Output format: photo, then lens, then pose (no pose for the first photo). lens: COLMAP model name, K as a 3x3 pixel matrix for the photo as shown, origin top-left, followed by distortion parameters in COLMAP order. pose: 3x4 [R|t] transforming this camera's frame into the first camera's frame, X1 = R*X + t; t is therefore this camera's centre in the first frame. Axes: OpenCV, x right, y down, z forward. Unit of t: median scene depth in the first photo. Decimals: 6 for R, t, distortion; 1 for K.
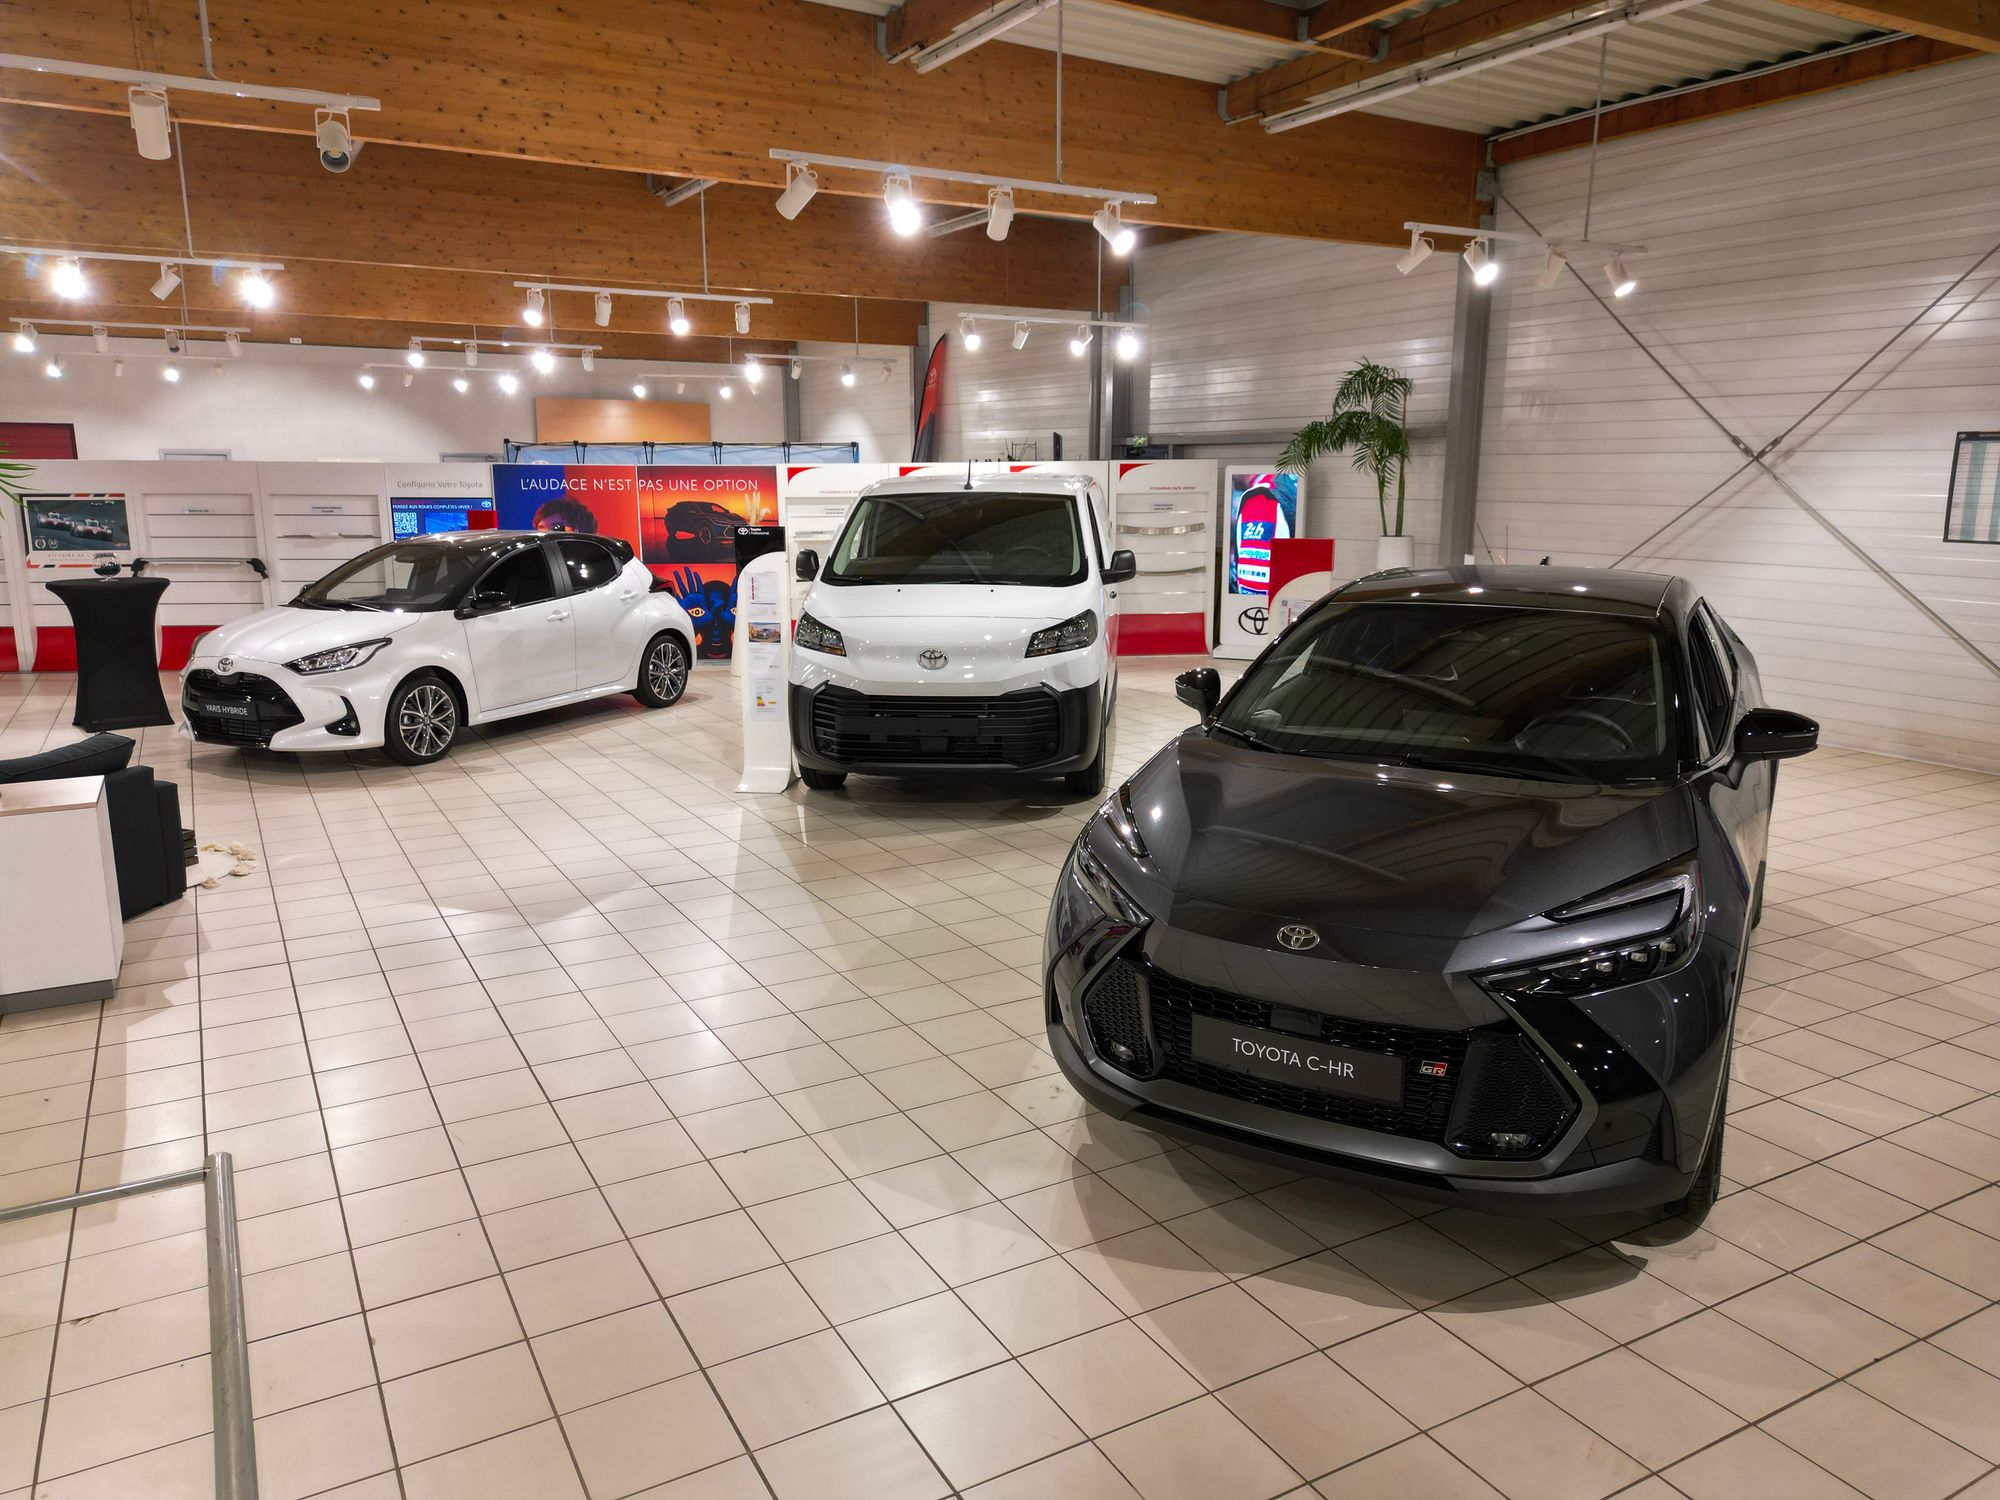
lens RADIAL K [[1410.1, 0, 1012.4], [0, 1410.1, 752.9], [0, 0, 1]] dist [0.034637, -0.009486]
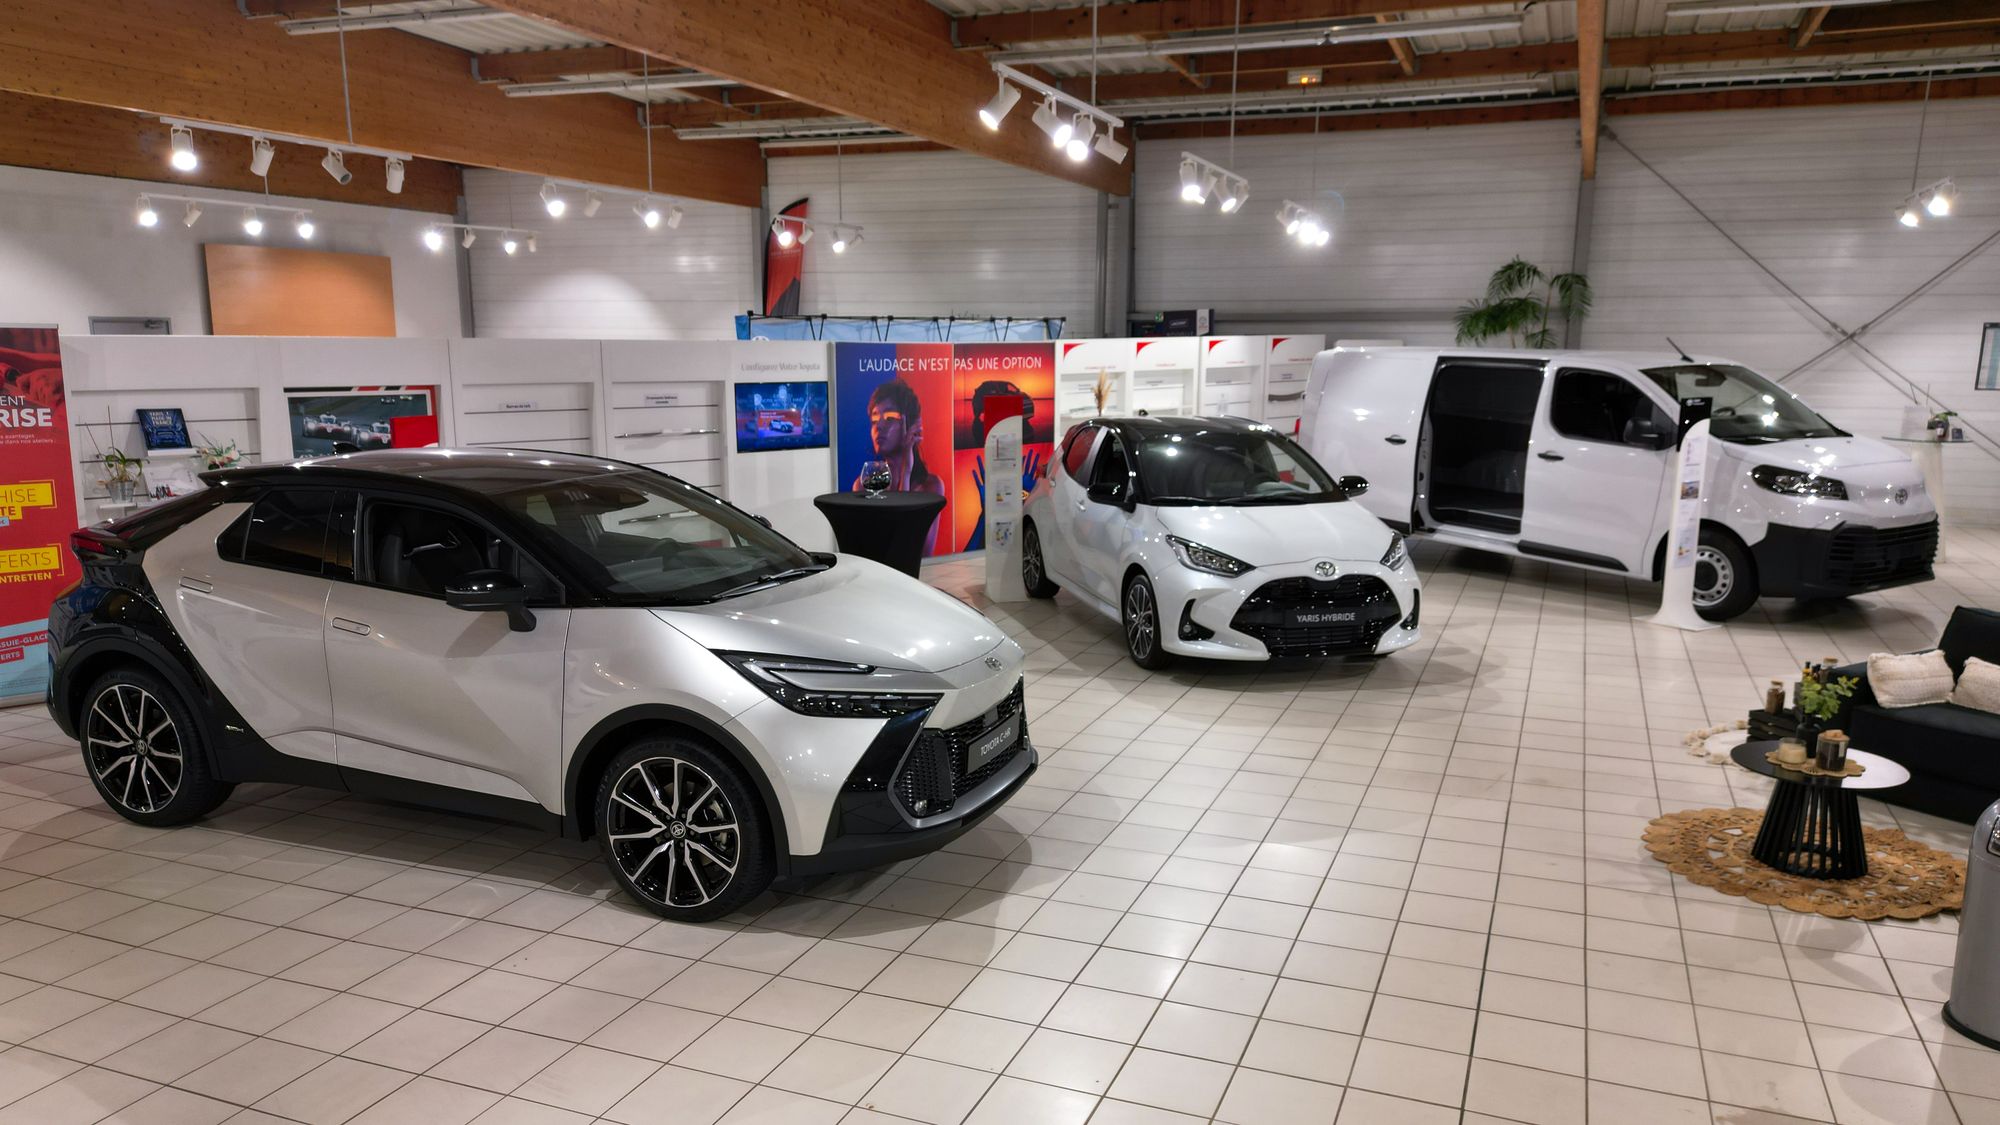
lens RADIAL K [[1418.3, 0, 994.8], [0, 1418.3, 608.8], [0, 0, 1]] dist [0.039533, -0.016368]
pose [[0.782960, -0.114853, 0.611377, -1.133753], [0.120386, 0.992204, 0.032222, -0.080888], [-0.610312, 0.048372, 0.790683, 0.366878]]
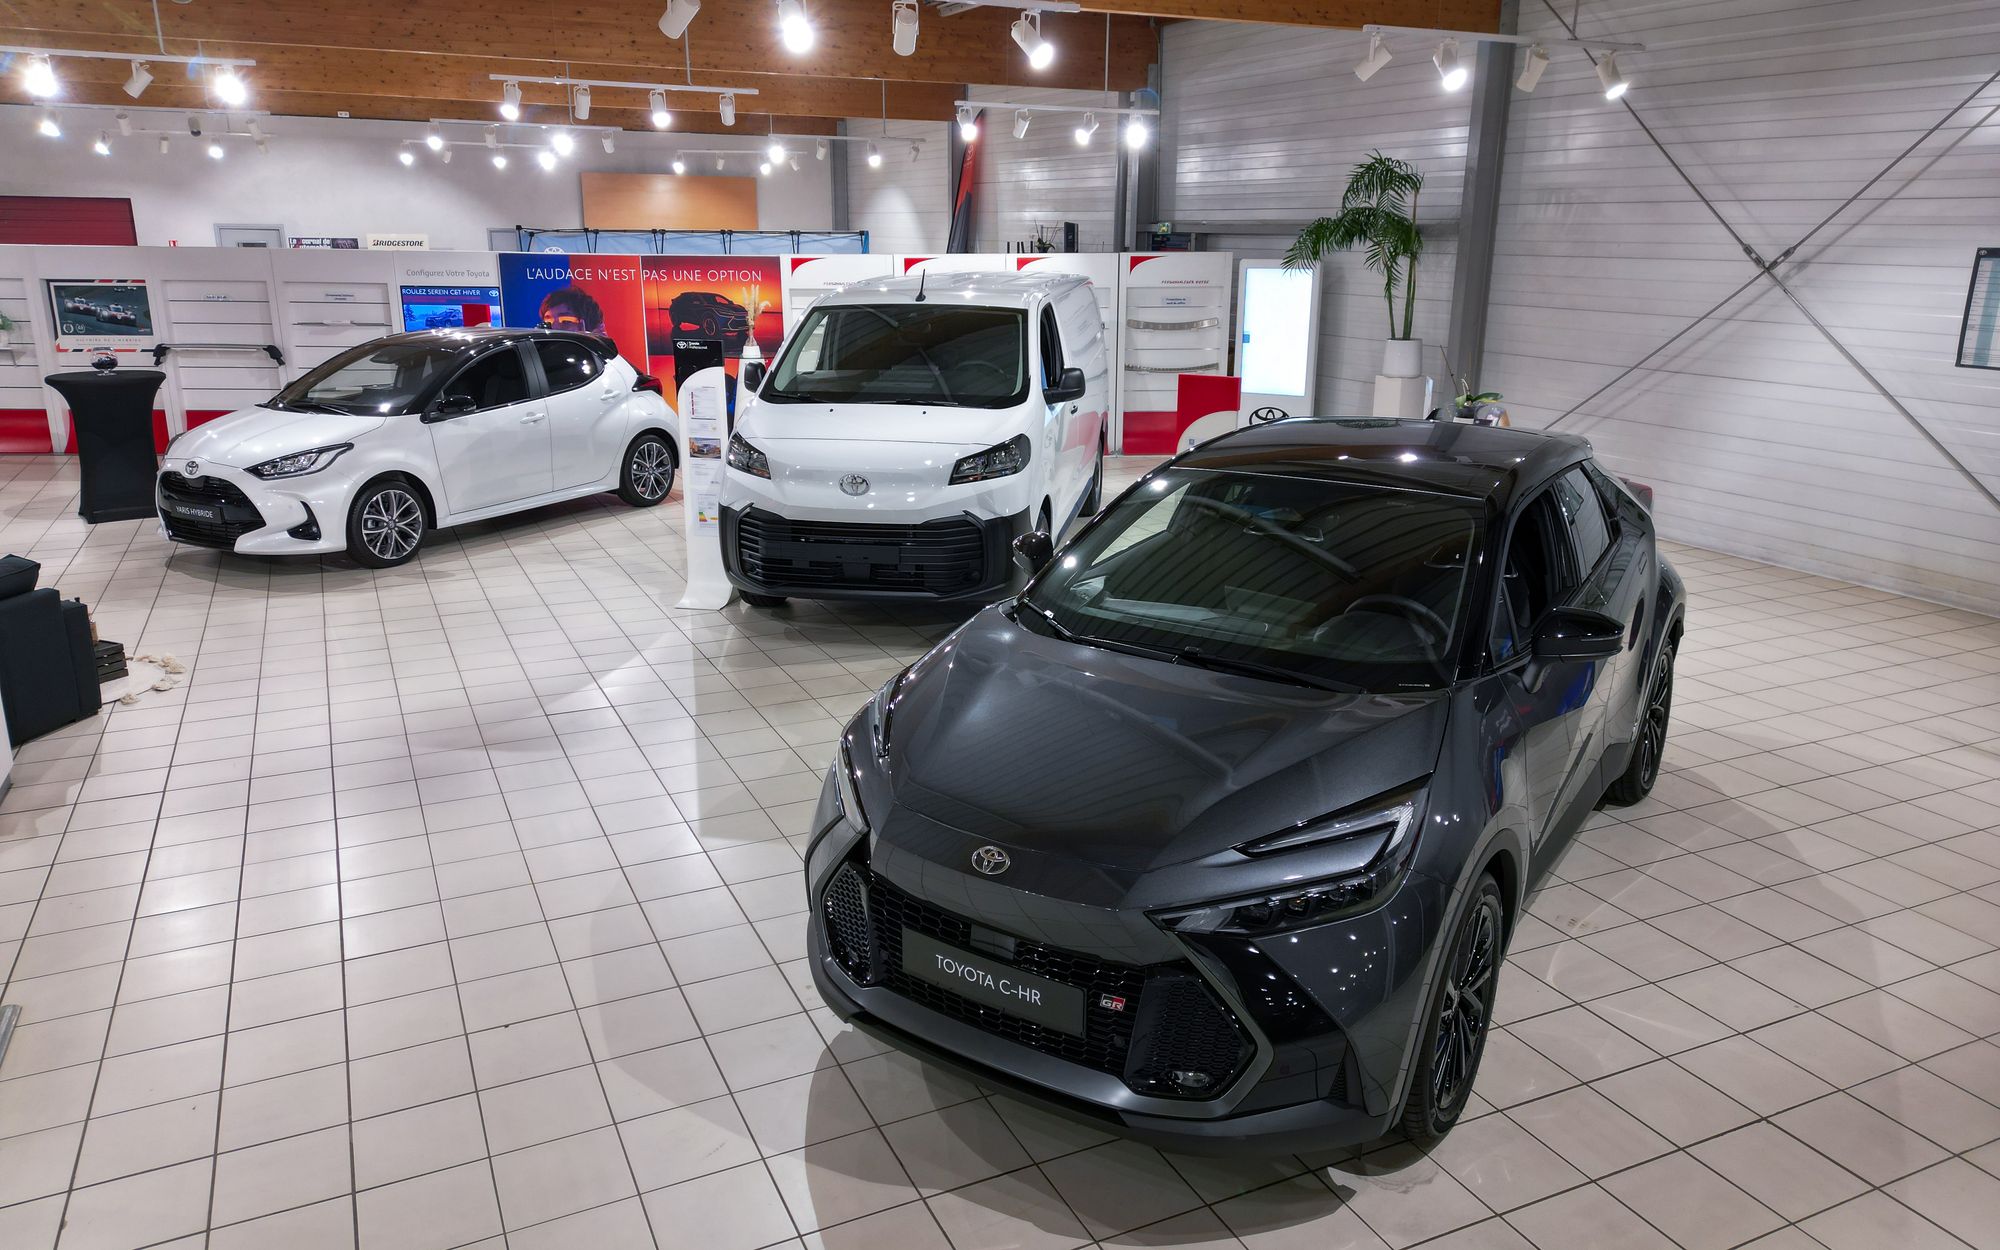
lens RADIAL K [[1404.7, 0, 1013.0], [0, 1404.7, 618.1], [0, 0, 1]] dist [0.044123, -0.020473]
pose [[0.997533, 0.024427, -0.065819, 0.092383], [-0.019632, 0.997172, 0.072549, -0.035694], [0.067405, -0.071078, 0.995191, 0.015482]]
